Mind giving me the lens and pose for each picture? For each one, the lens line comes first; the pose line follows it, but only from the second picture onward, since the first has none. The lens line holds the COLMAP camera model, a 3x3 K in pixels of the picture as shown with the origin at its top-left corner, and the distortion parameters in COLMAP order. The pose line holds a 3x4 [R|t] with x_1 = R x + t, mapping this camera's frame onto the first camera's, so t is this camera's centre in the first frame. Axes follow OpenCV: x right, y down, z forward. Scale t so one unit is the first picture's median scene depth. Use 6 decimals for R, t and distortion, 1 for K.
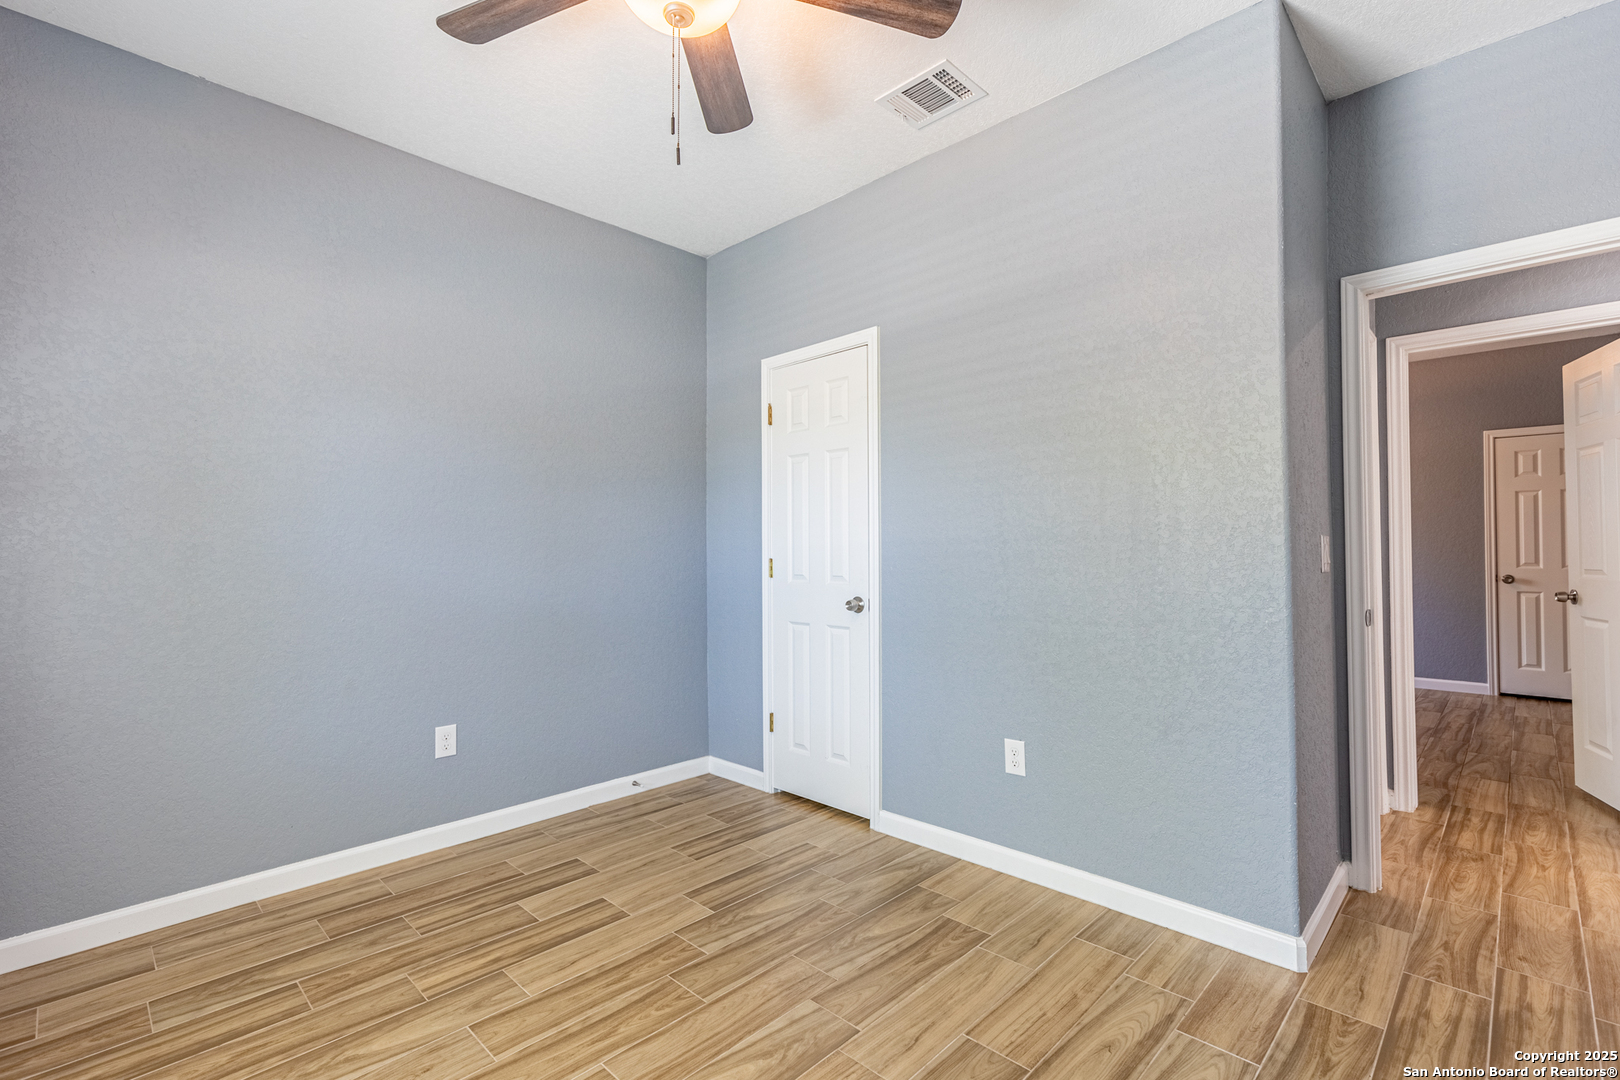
lens RADIAL K [[732.3, 0, 832.2], [0, 732.3, 548.8], [0, 0, 1]] dist [0.009583, 0.000595]
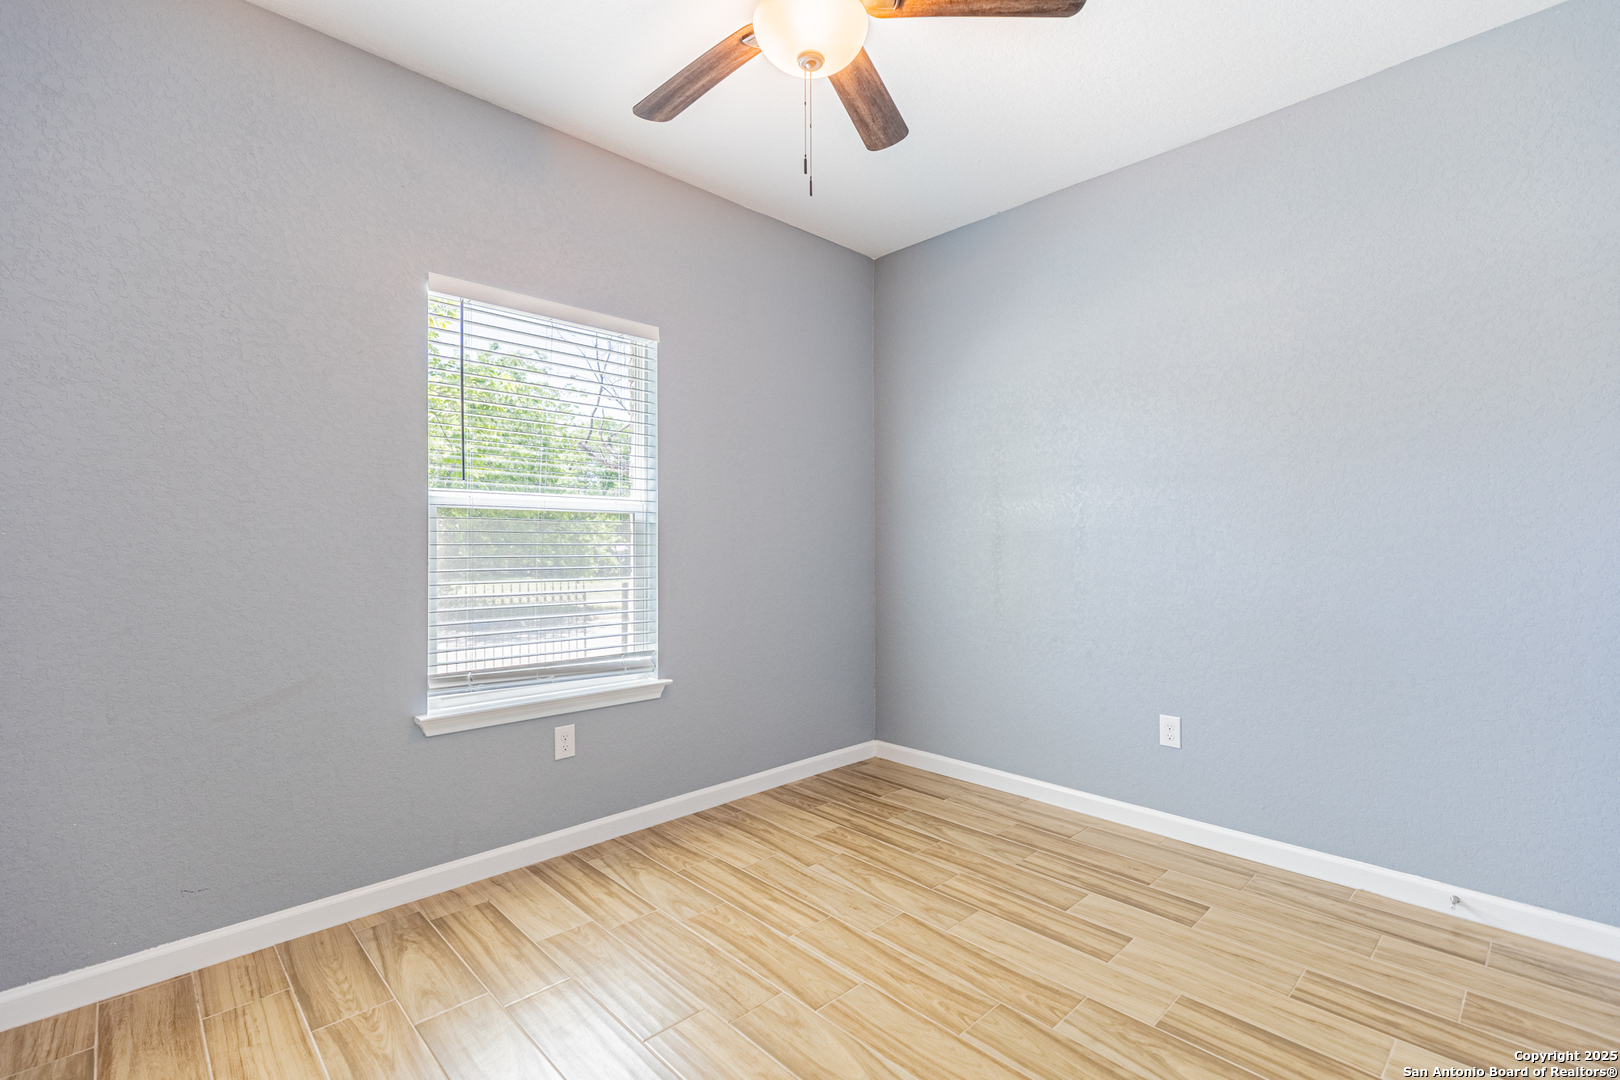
lens RADIAL K [[732.3, 0, 816.9], [0, 732.3, 537.6], [0, 0, 1]] dist [0.009583, 0.000595]
pose [[-0.053373, -0.010737, -0.998517, 0.607545], [0.002943, 0.999936, -0.010909, 0.012860], [0.998570, -0.003521, -0.053338, 0.713356]]
